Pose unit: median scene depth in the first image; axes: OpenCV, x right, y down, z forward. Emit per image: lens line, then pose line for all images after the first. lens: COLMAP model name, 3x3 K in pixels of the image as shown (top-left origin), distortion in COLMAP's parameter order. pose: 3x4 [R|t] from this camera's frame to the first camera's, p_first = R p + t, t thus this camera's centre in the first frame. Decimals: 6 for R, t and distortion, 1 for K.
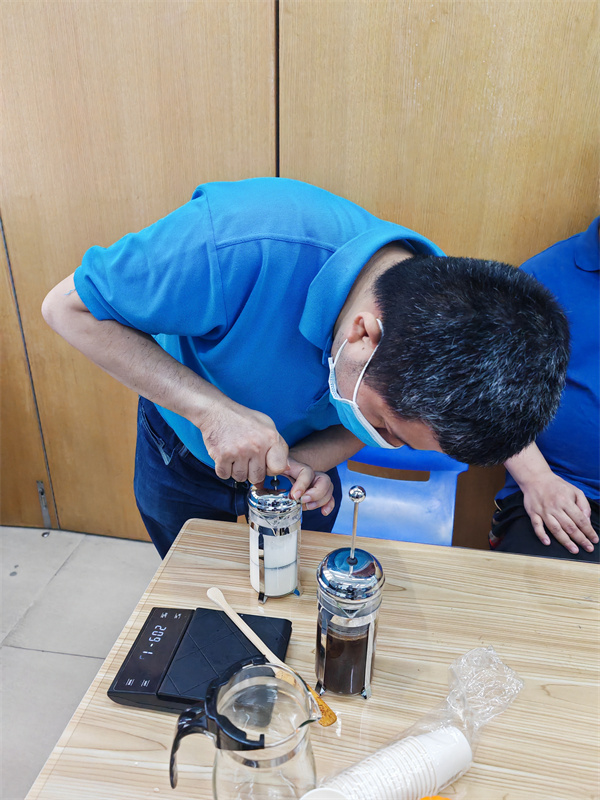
lens RADIAL K [[614.0, 0, 312.1], [0, 614.0, 406.2], [0, 0, 1]] dist [0.008176, -0.002031]
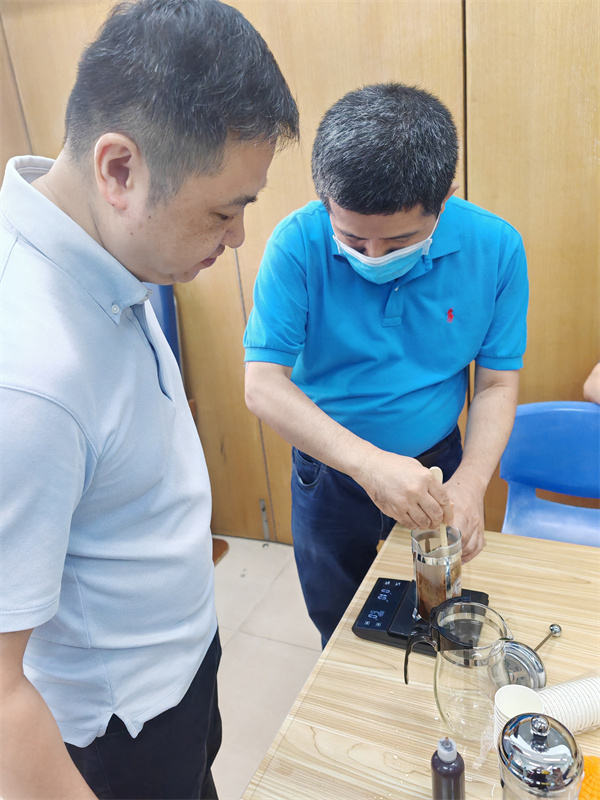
lens RADIAL K [[626.0, 0, 300.0], [0, 626.0, 400.0], [0, 0, 1]] dist [-0.001833, -0.008247]
pose [[0.952982, -0.012857, -0.302755, -0.002879], [-0.010045, 0.997210, -0.073966, 0.024013], [0.302861, 0.073530, 0.950194, -0.197148]]
